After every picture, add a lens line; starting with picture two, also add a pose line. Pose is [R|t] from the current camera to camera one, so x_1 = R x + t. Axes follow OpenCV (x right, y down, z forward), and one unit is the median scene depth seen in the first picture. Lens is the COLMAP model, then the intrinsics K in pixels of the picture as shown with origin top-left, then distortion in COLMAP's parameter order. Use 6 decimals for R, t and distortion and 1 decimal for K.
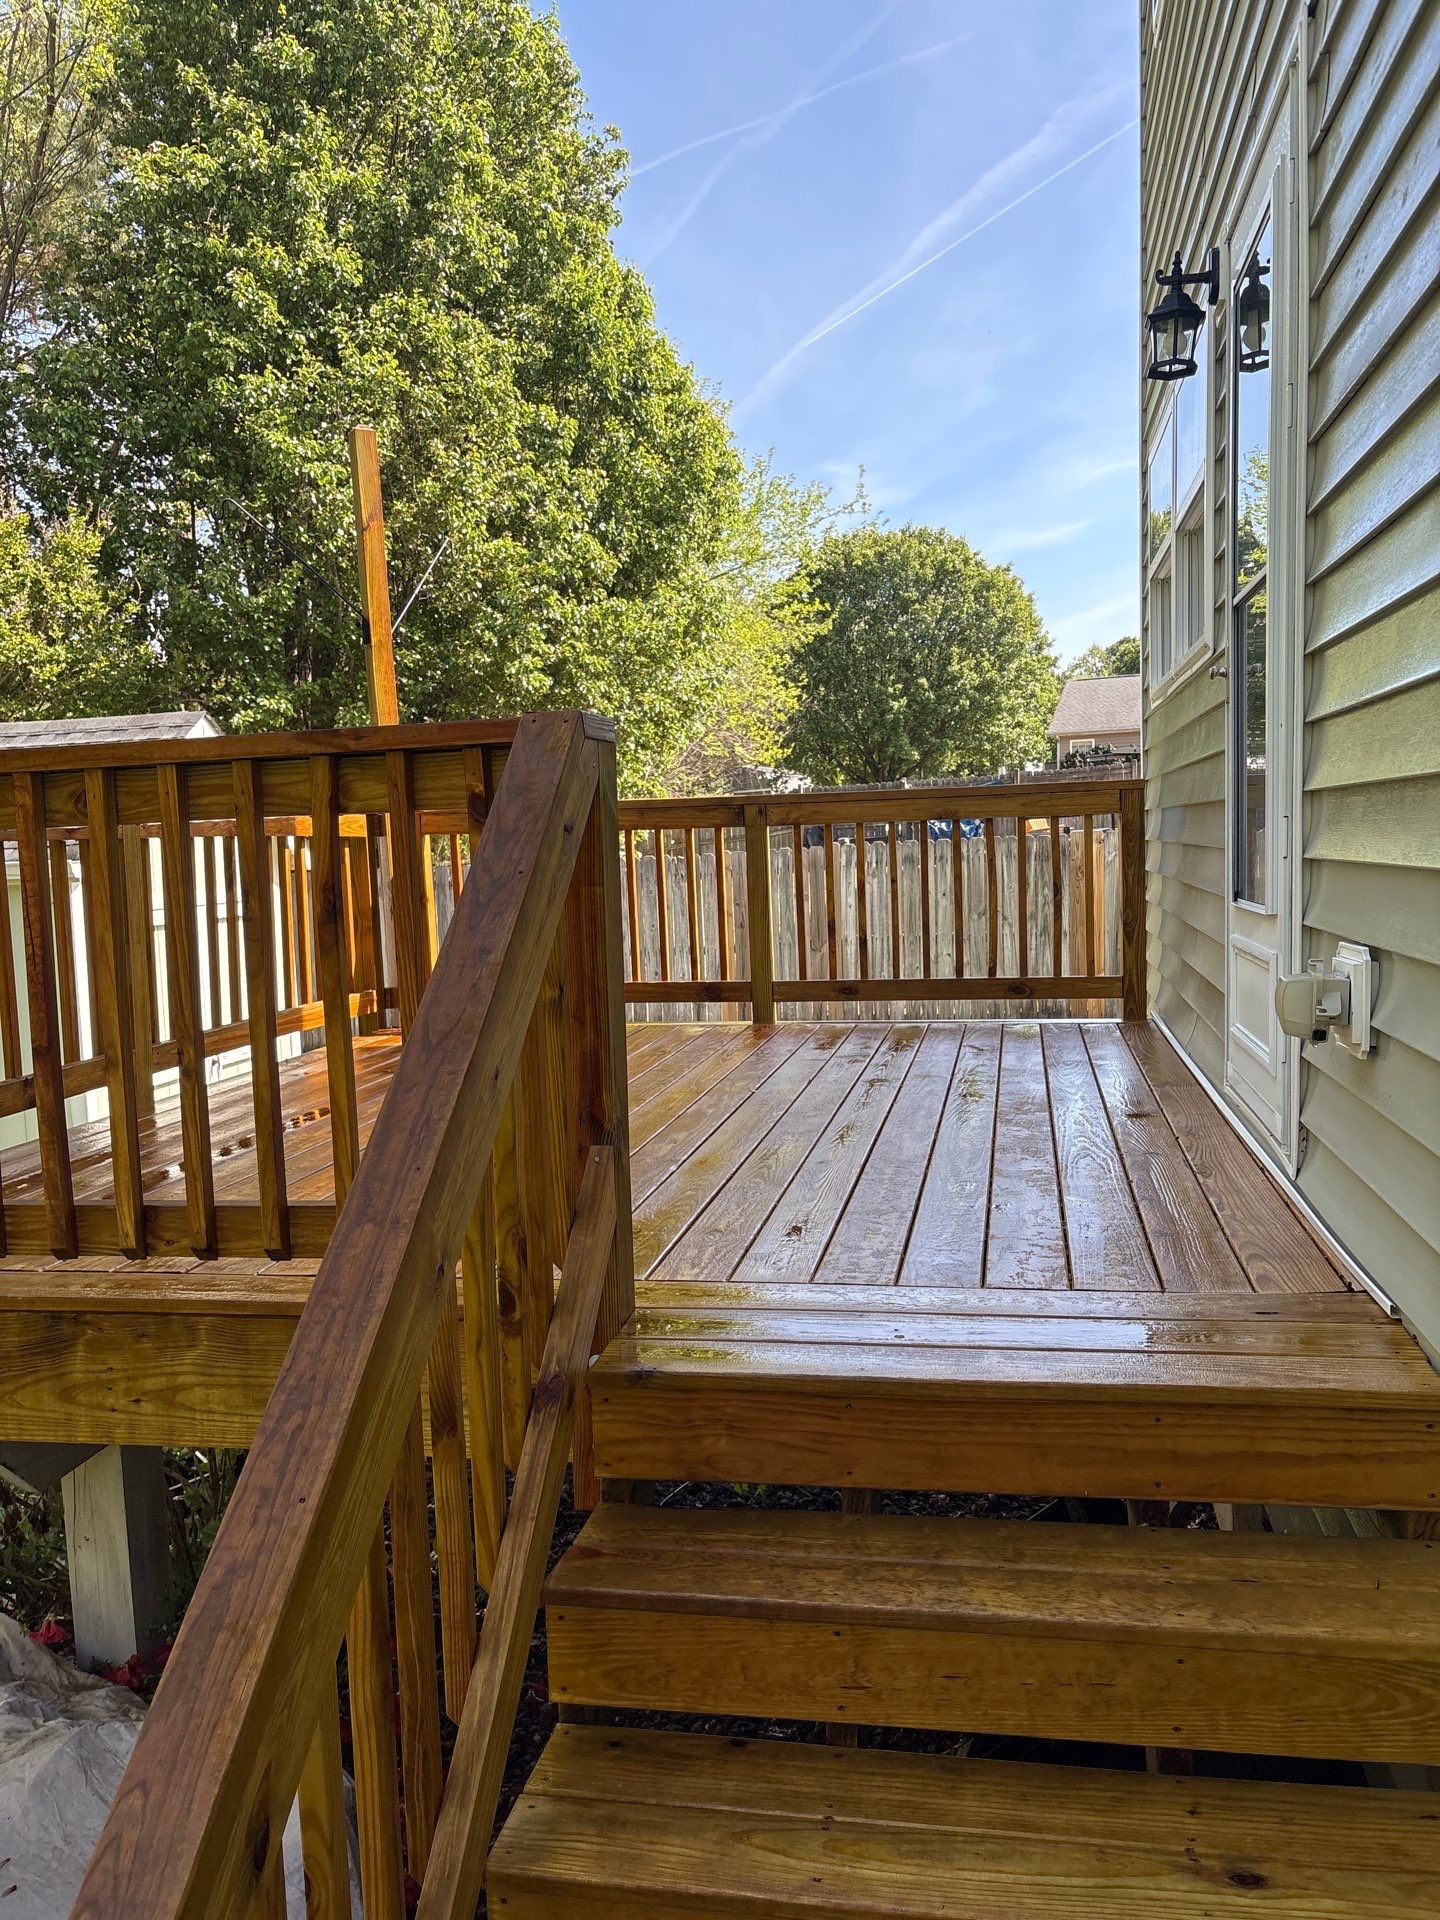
lens RADIAL K [[1506.5, 0, 726.1], [0, 1506.5, 970.8], [0, 0, 1]] dist [0.051391, -0.031788]
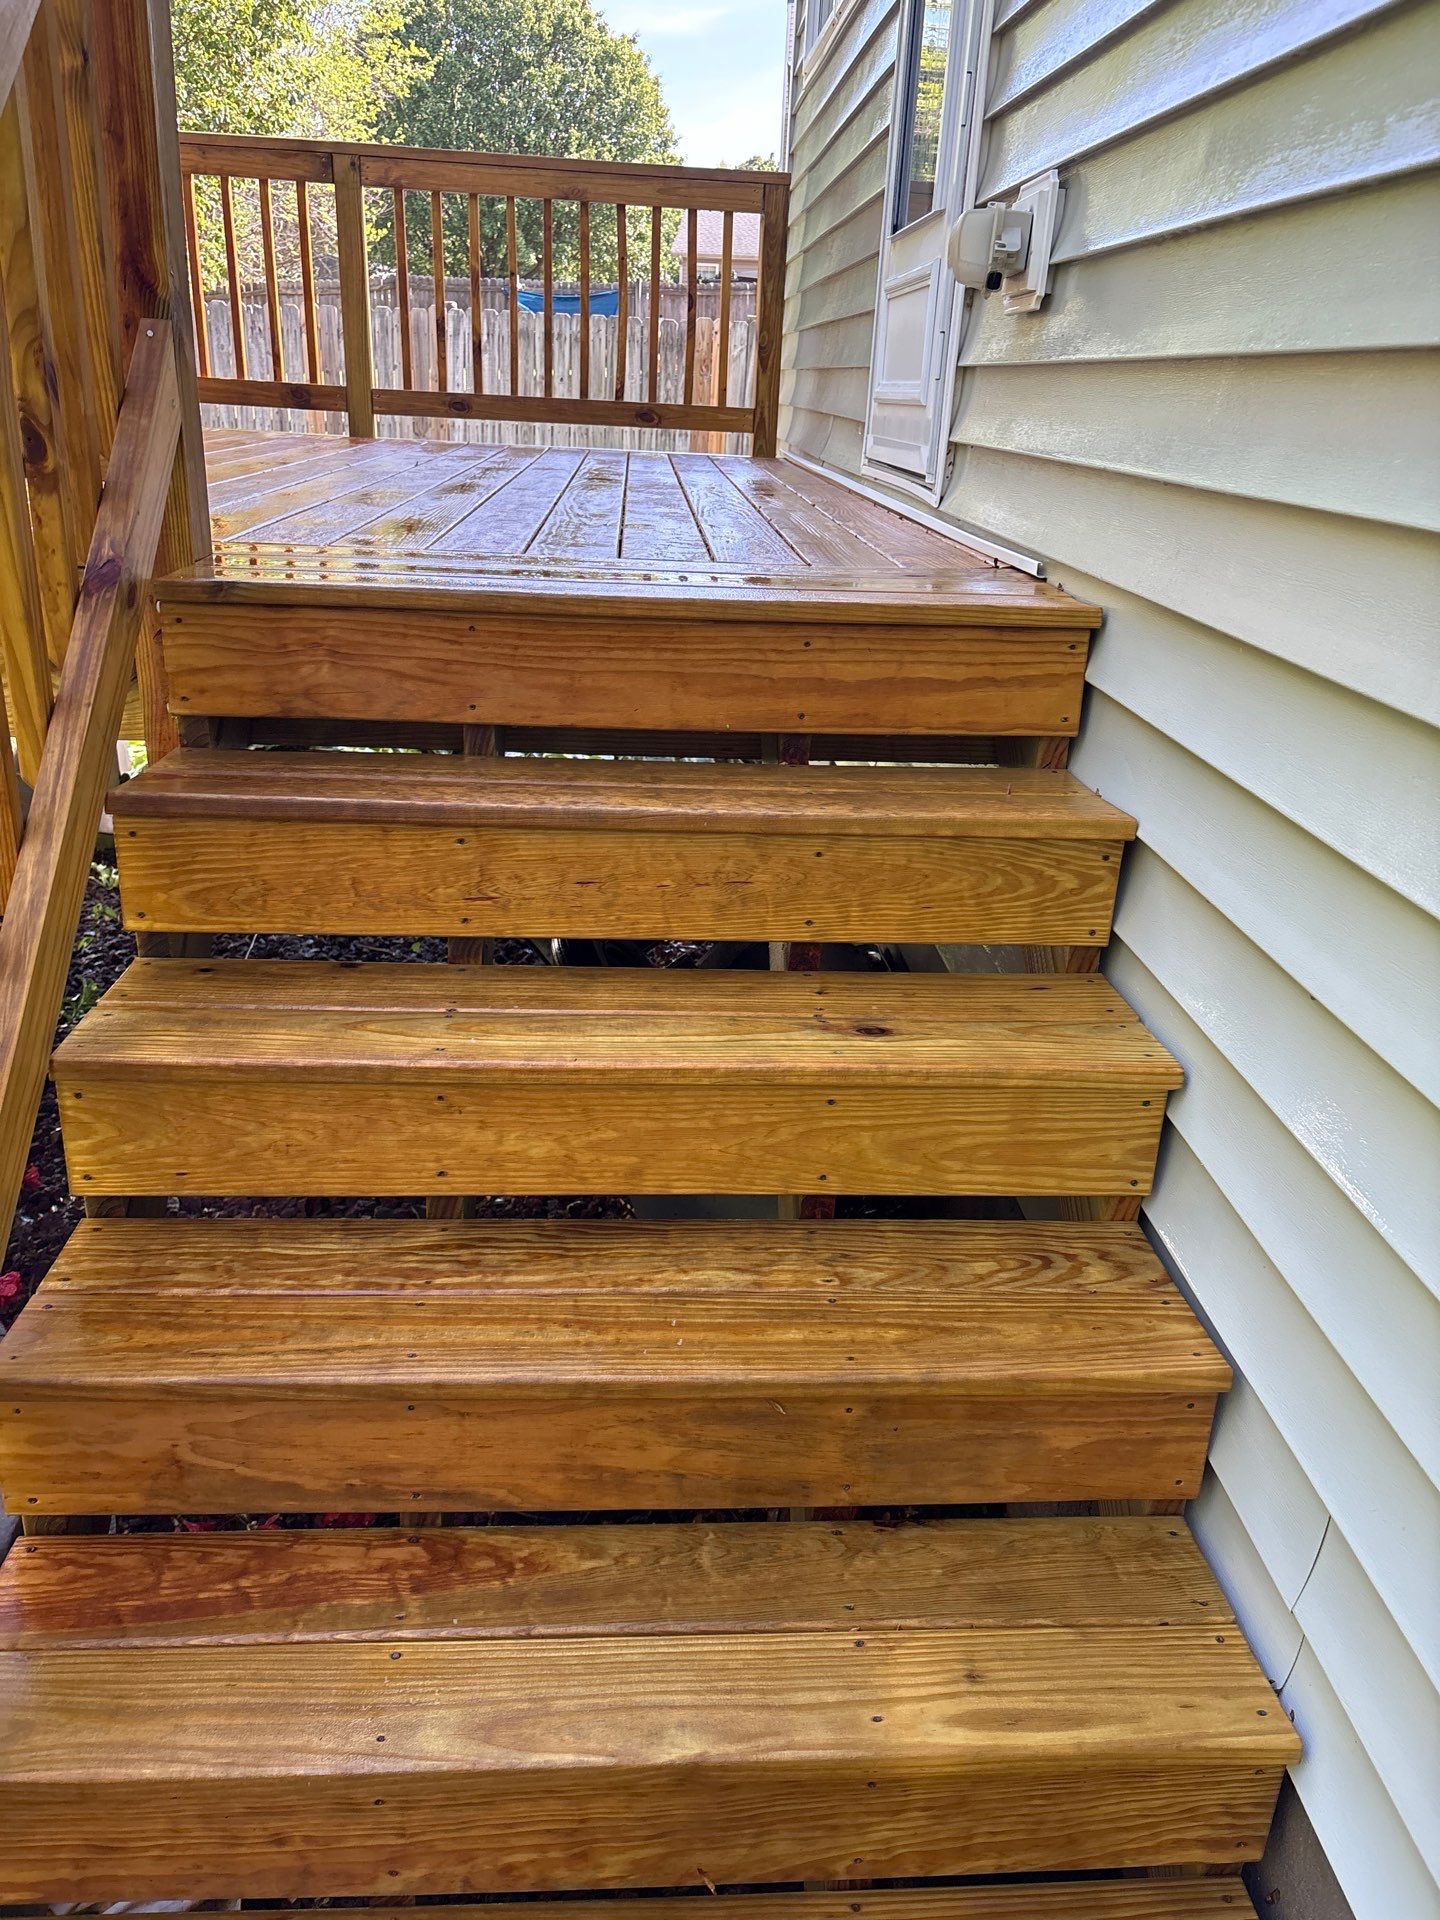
lens RADIAL K [[1506.5, 0, 726.1], [0, 1506.5, 970.8], [0, 0, 1]] dist [0.051391, -0.031788]
pose [[0.966810, -0.018505, 0.254826, -0.004541], [-0.054492, 0.959491, 0.276418, 0.238273], [-0.249618, -0.281130, 0.926637, 0.096718]]
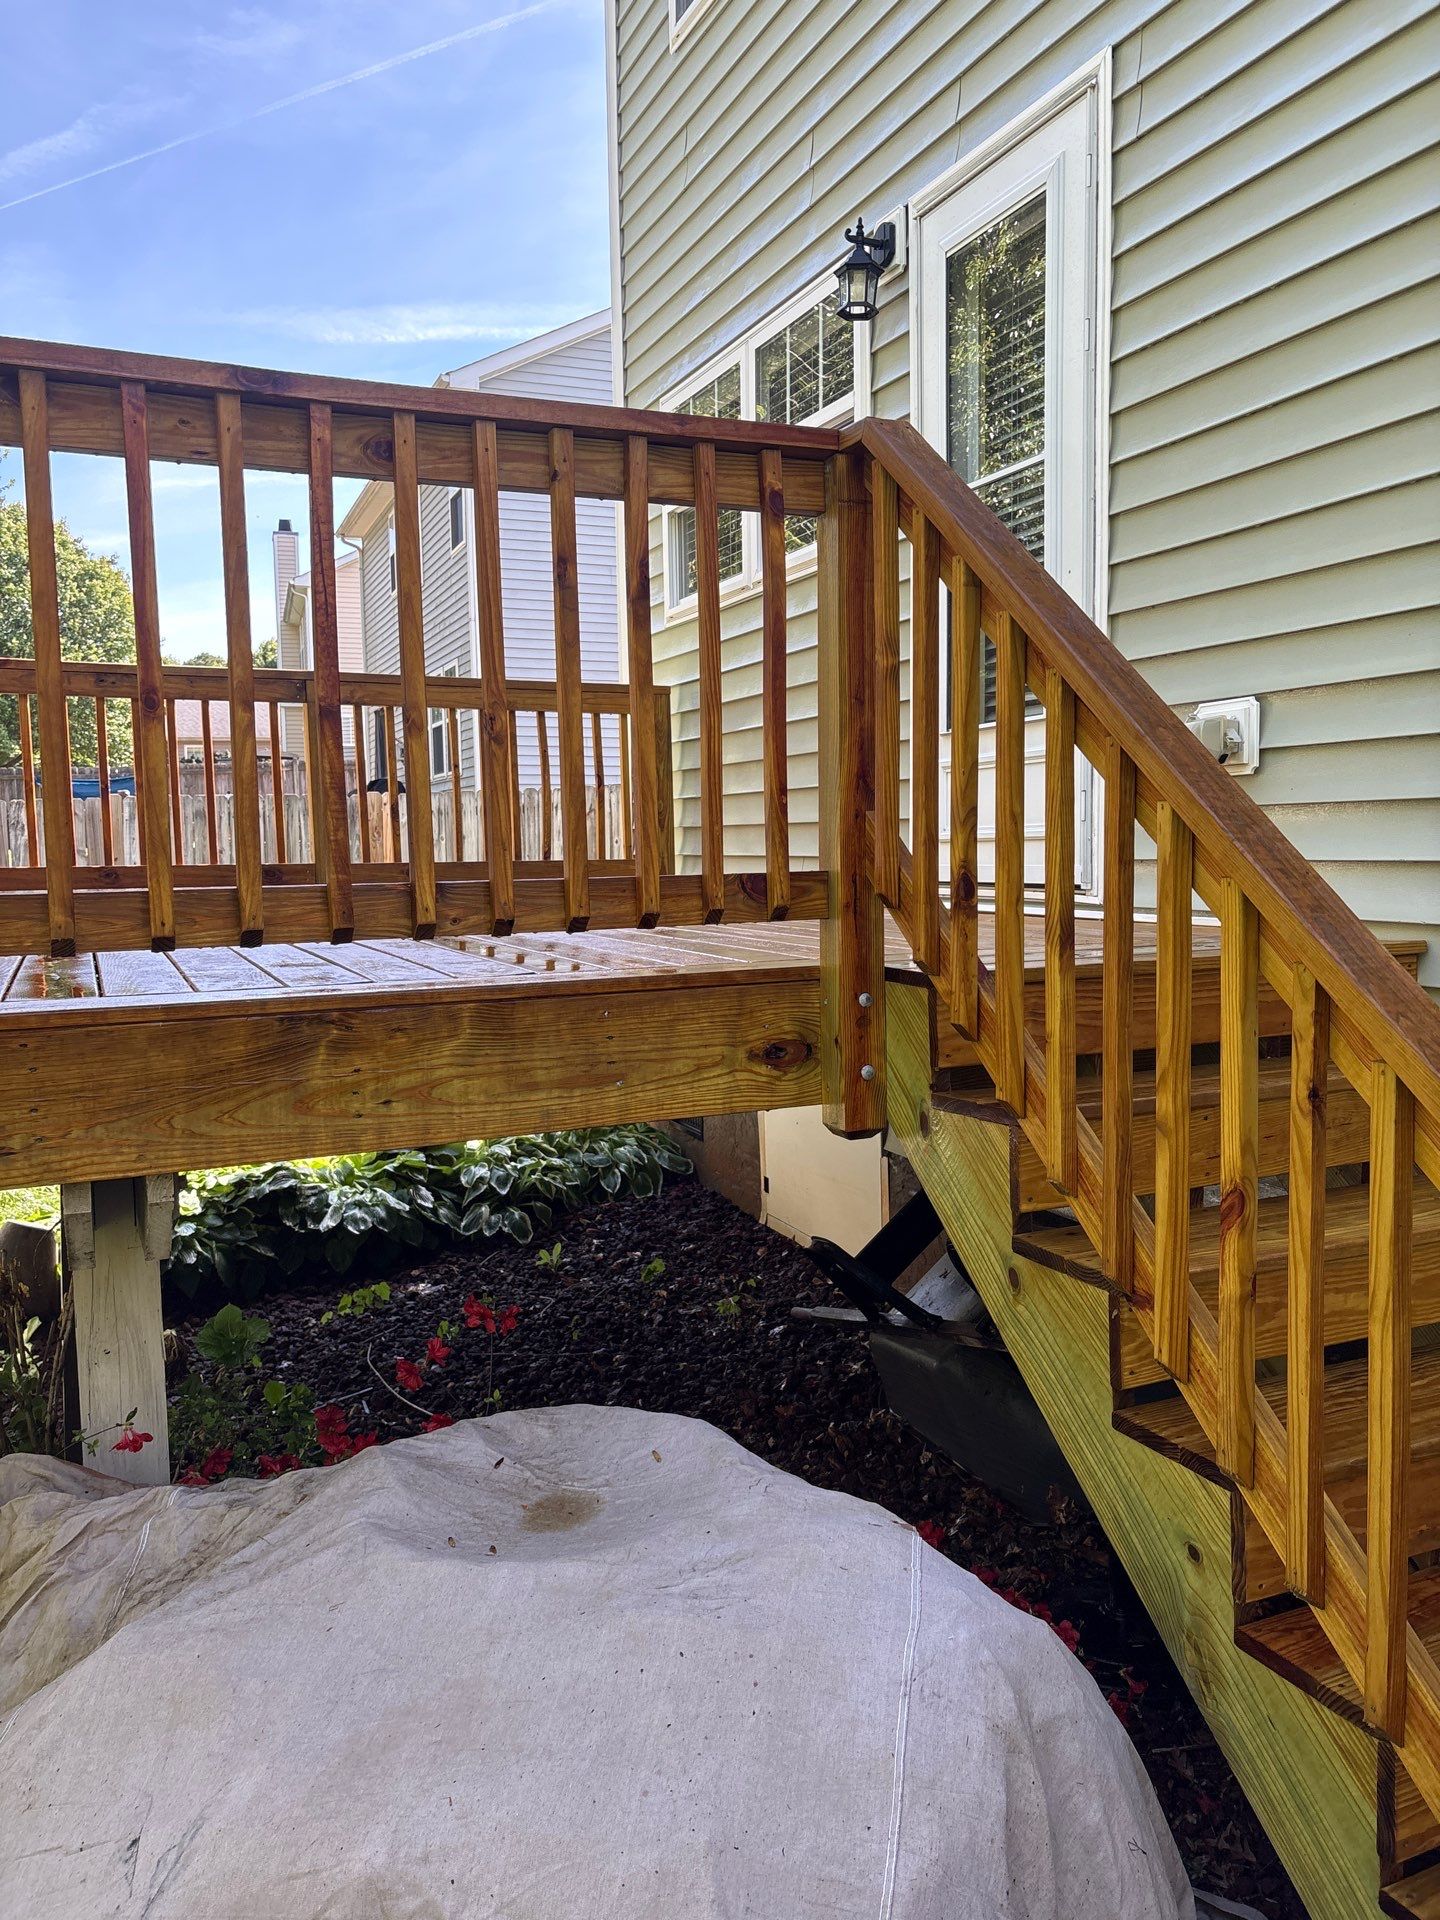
lens RADIAL K [[1482.4, 0, 779.4], [0, 1482.4, 952.6], [0, 0, 1]] dist [0.010488, 0.000412]
pose [[0.807633, -0.027150, 0.589060, -0.937470], [0.041583, 0.999075, -0.010965, 0.270005], [-0.588217, 0.033350, 0.808015, 0.141709]]
